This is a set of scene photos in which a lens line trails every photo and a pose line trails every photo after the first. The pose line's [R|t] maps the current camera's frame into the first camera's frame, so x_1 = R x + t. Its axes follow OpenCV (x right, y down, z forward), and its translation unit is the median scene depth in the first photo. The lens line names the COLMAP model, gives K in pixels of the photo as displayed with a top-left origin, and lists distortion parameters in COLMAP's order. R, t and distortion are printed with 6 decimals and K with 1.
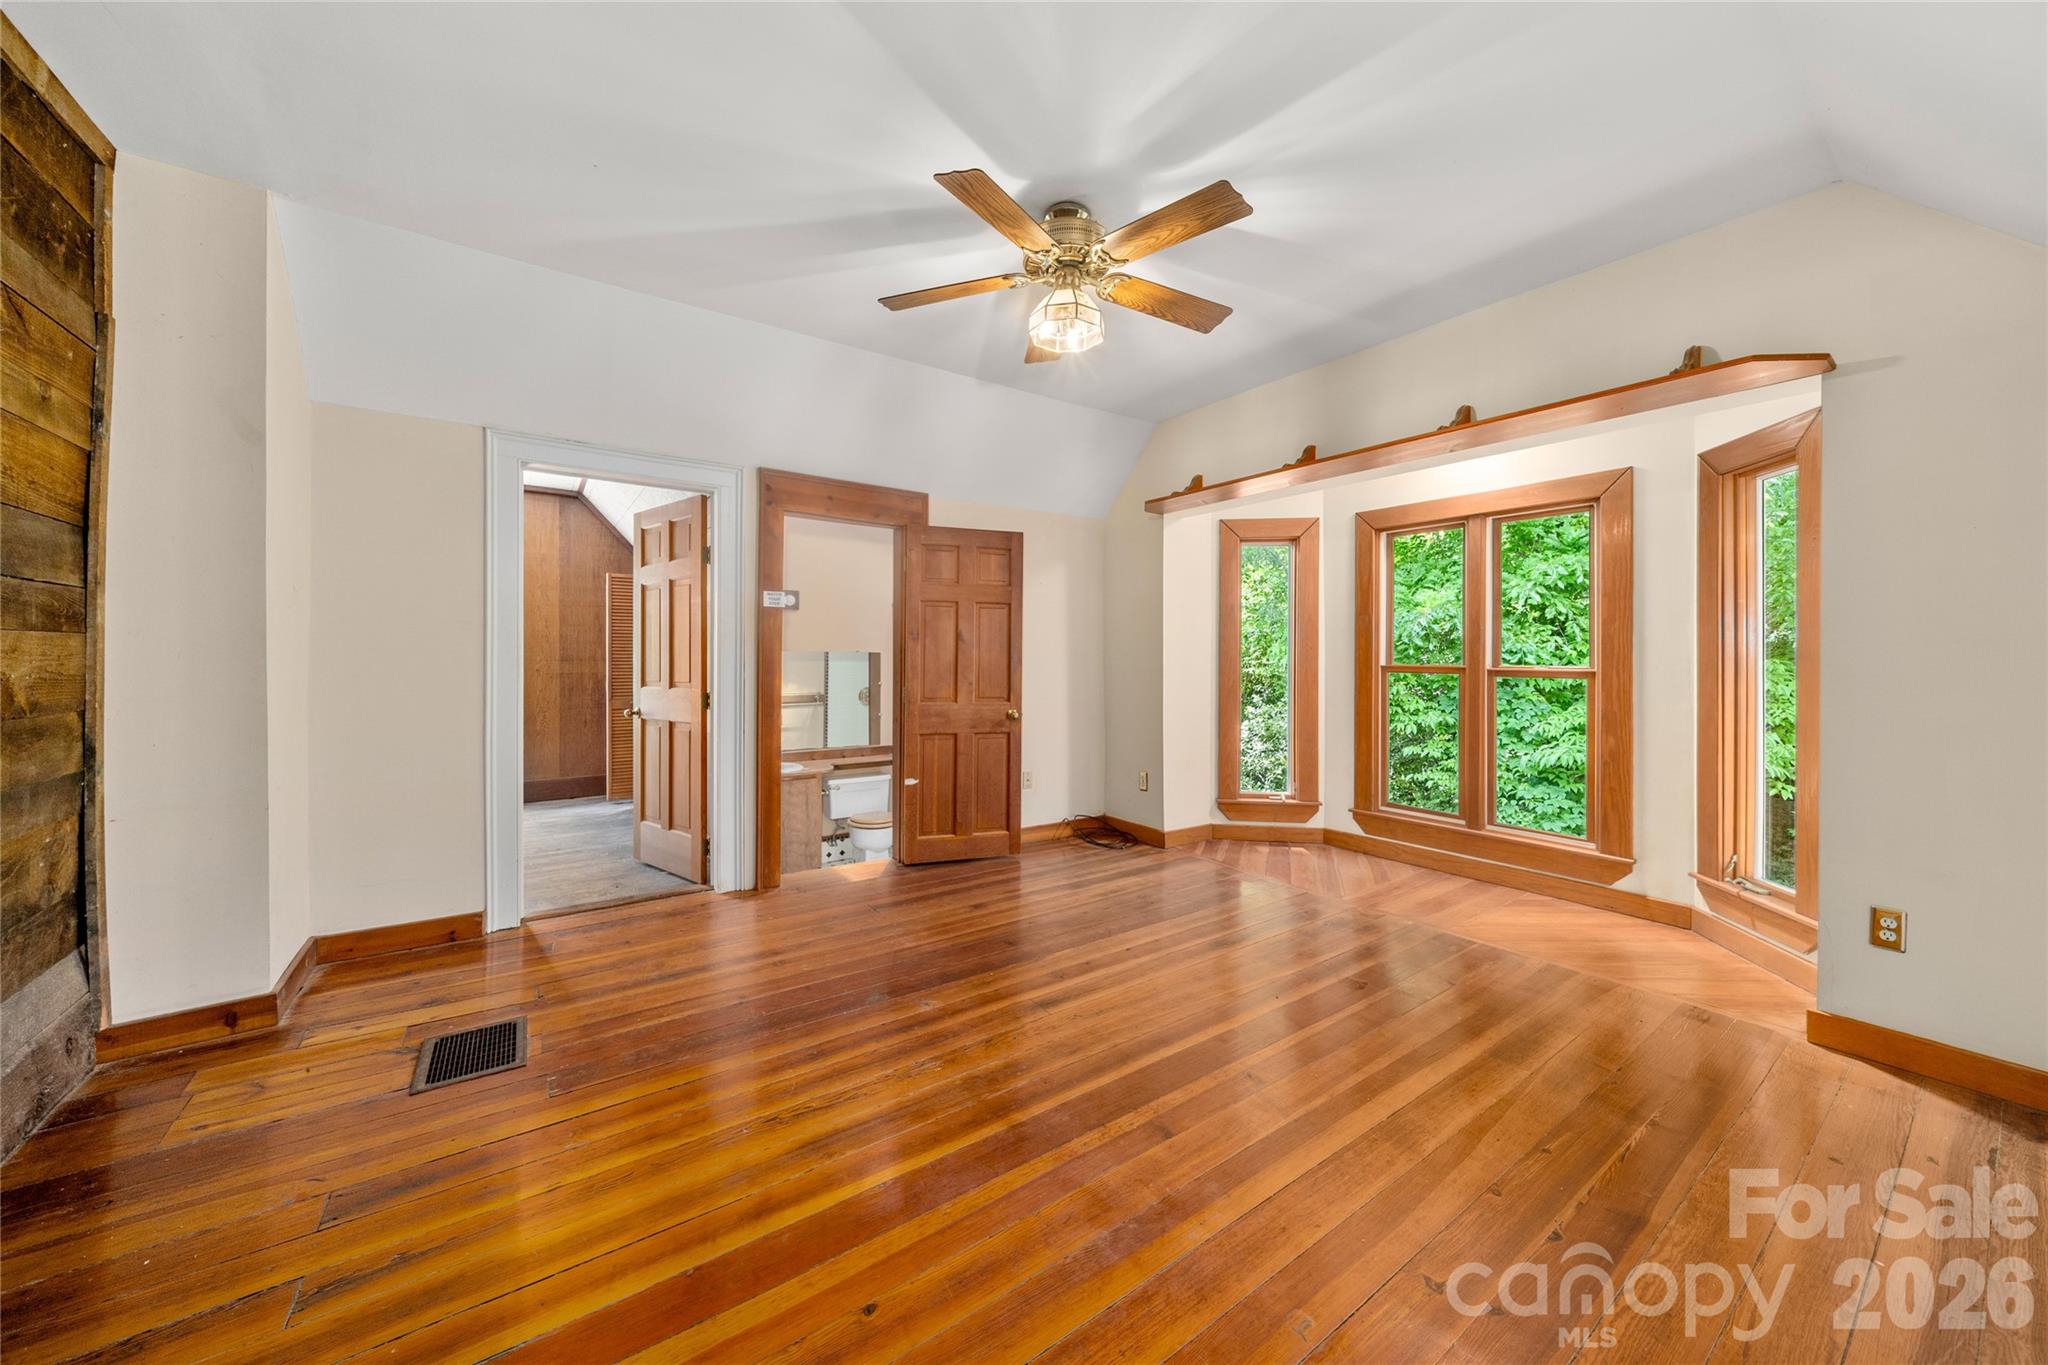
lens RADIAL K [[716.6, 0, 1025.9], [0, 716.6, 662.2], [0, 0, 1]] dist [-0.006508, -0.000161]
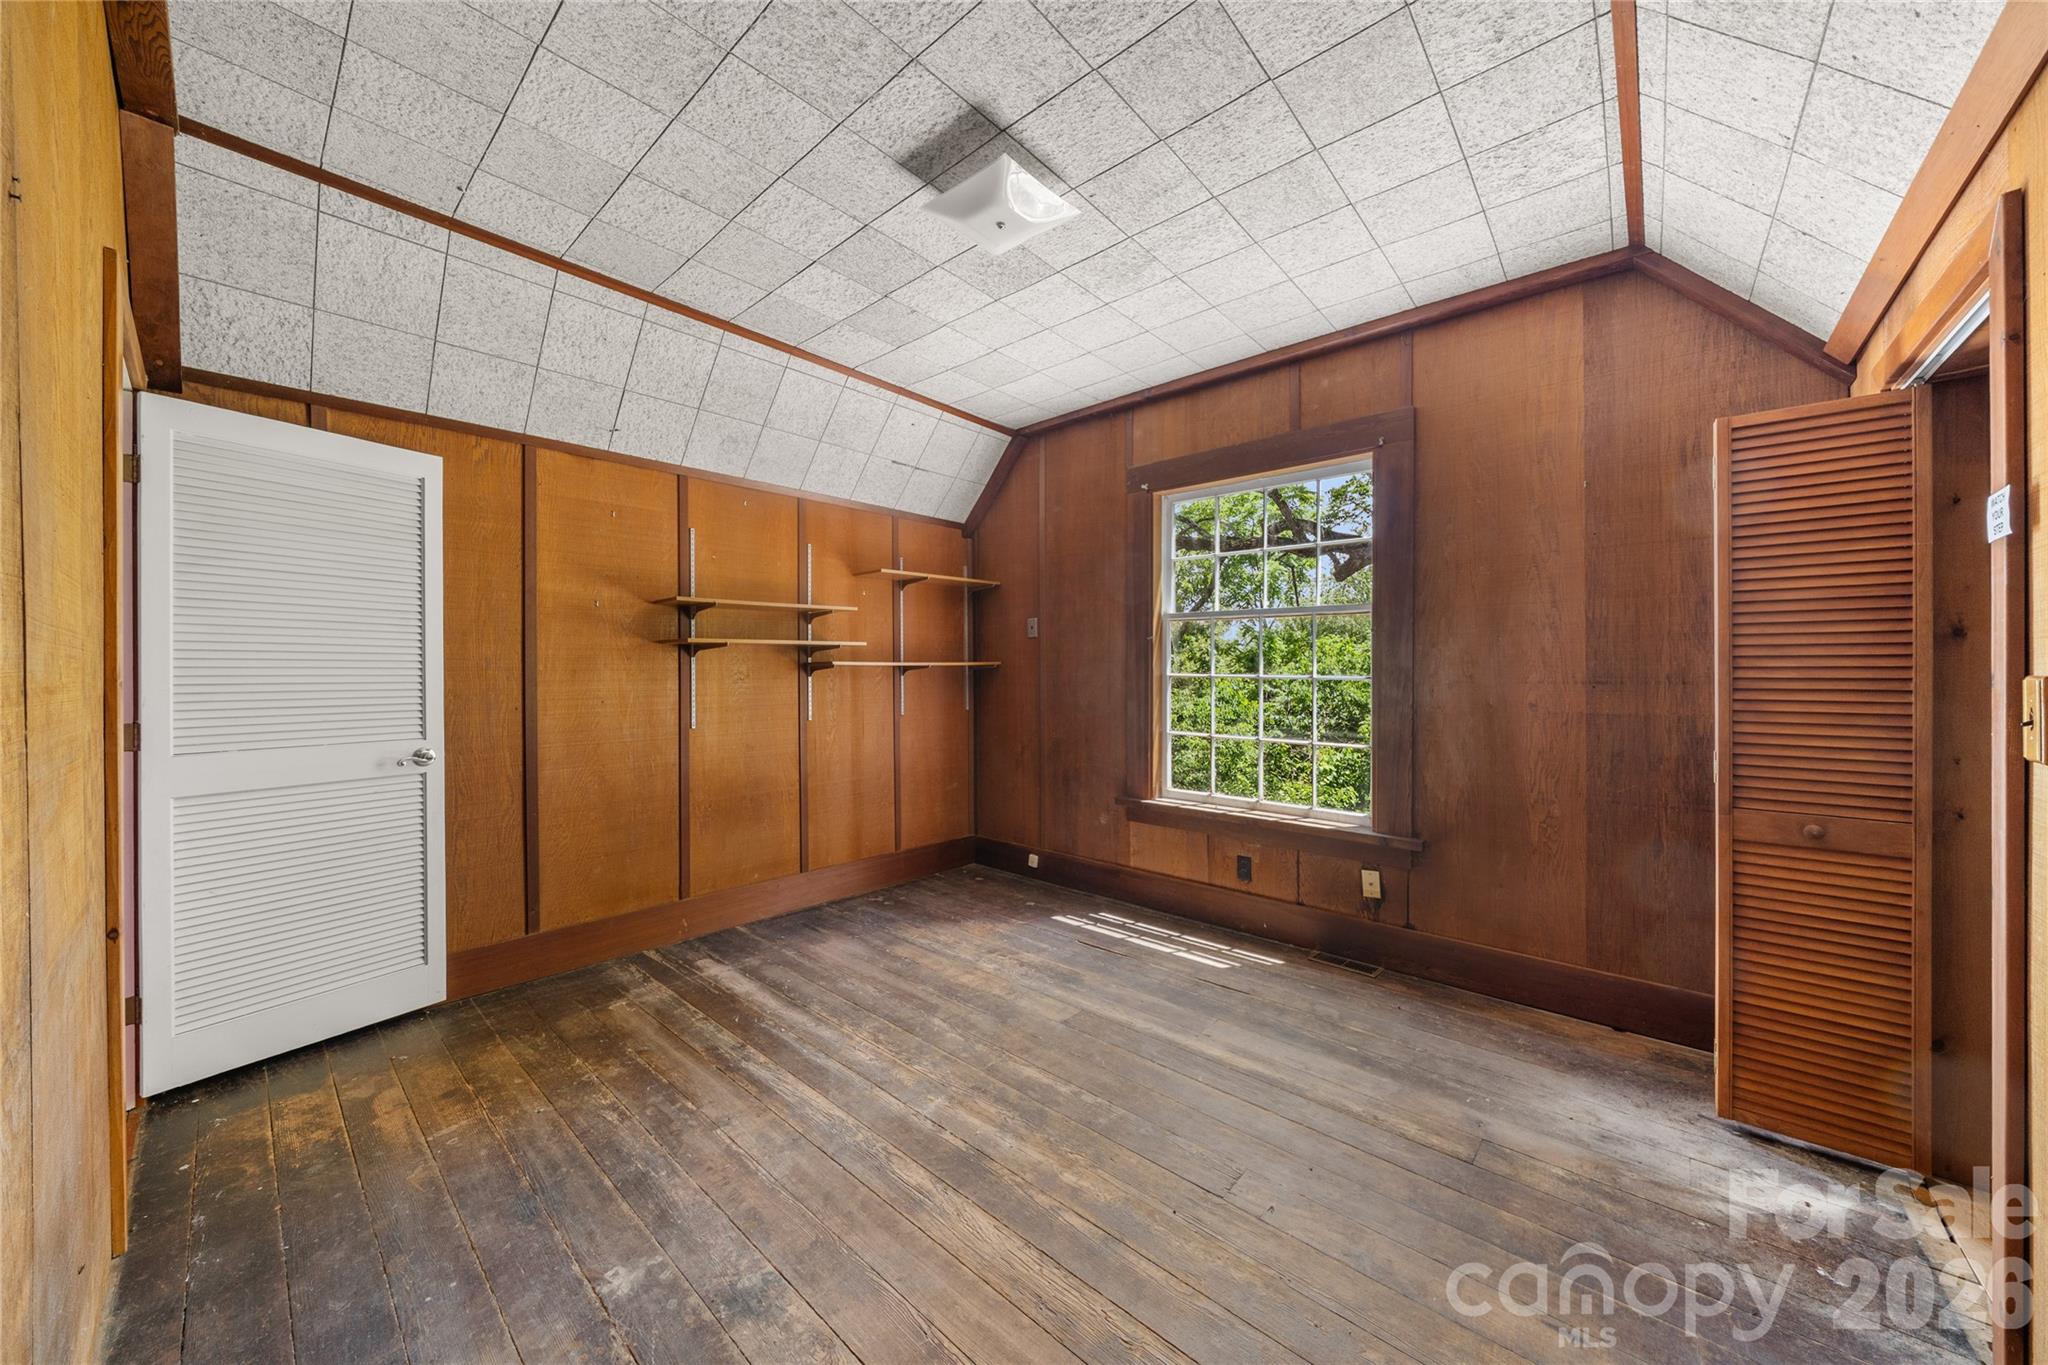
lens RADIAL K [[716.6, 0, 1028.9], [0, 716.6, 676.6], [0, 0, 1]] dist [-0.006508, -0.000161]
pose [[0.230692, 0.002086, -0.973024, -0.285922], [-0.001599, 0.999997, 0.001765, -0.005847], [0.973025, 0.001149, 0.230695, 0.518194]]
